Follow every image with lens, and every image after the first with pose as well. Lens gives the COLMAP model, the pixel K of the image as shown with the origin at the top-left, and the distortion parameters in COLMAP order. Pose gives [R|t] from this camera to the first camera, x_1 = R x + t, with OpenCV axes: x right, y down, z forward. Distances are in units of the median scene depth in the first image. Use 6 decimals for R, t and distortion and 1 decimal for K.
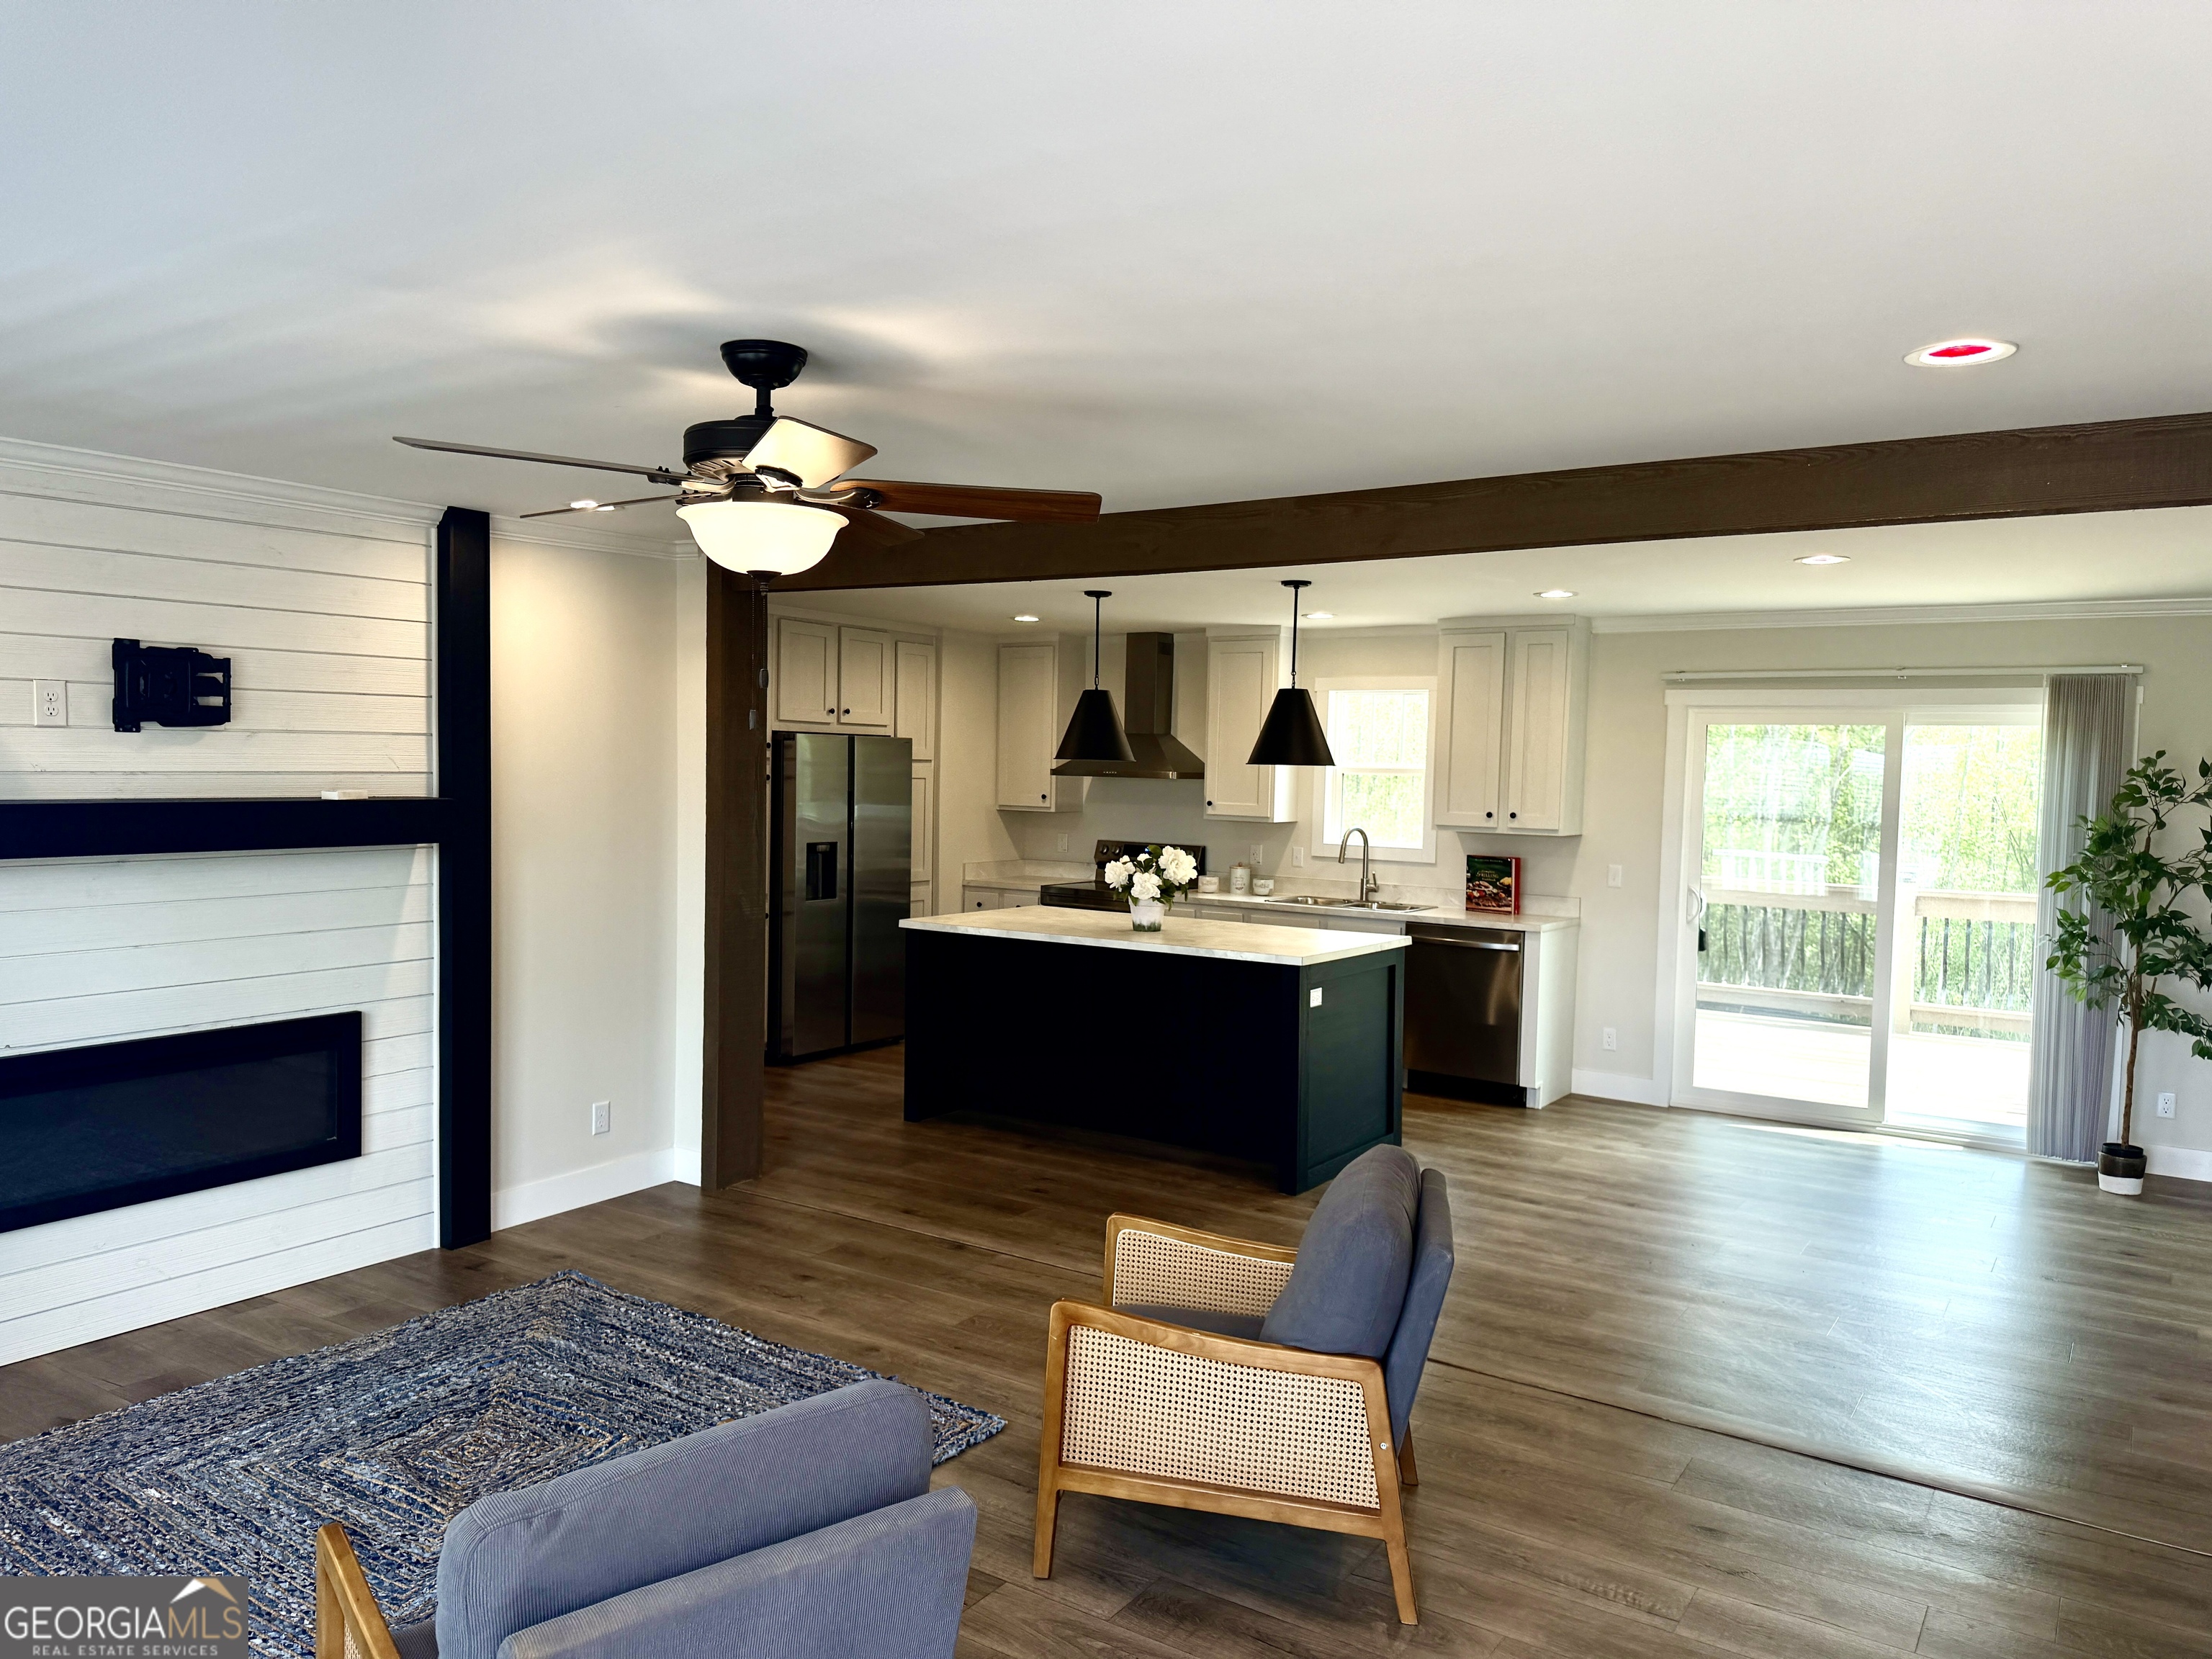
lens RADIAL K [[1558.3, 0, 1103.4], [0, 1558.3, 835.7], [0, 0, 1]] dist [0.015700, -0.002228]
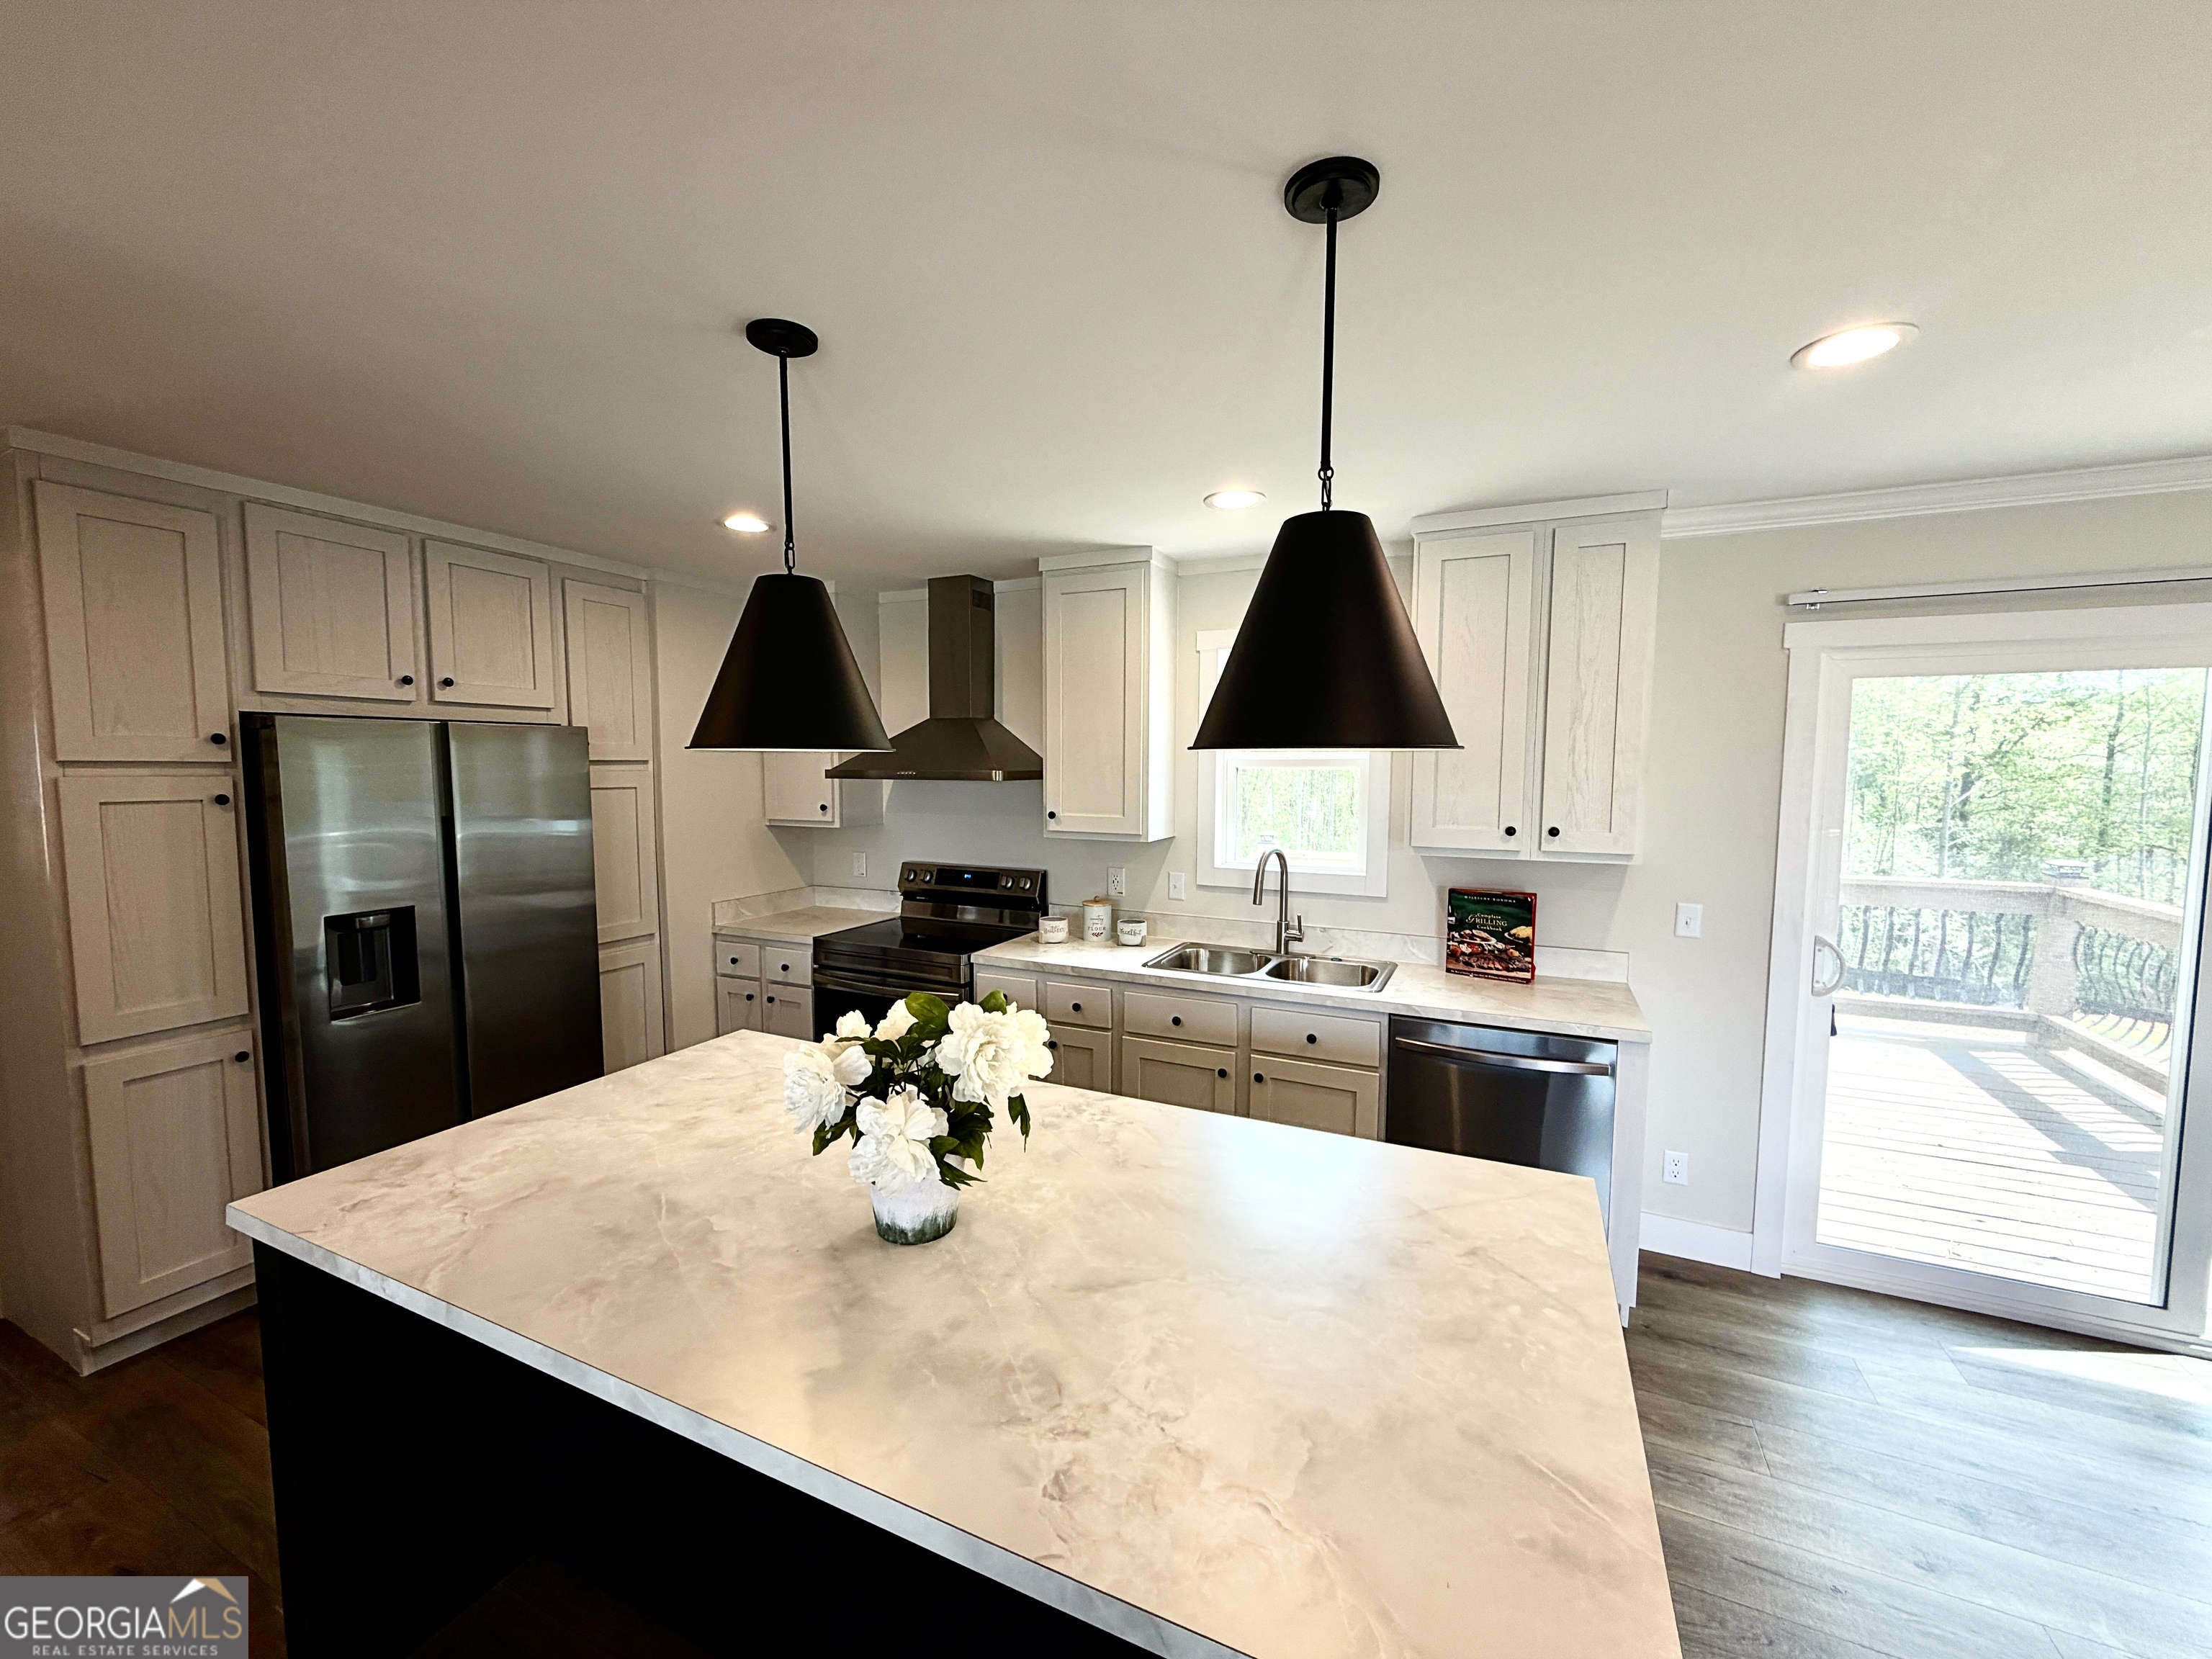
lens RADIAL K [[882.4, 0, 1101.2], [0, 882.4, 839.4], [0, 0, 1]] dist [0.002609, -0.000020]
pose [[0.989358, -0.033309, 0.141635, 0.034571], [0.027358, 0.998667, 0.043760, -0.027206], [-0.142904, -0.039419, 0.988951, 0.620893]]
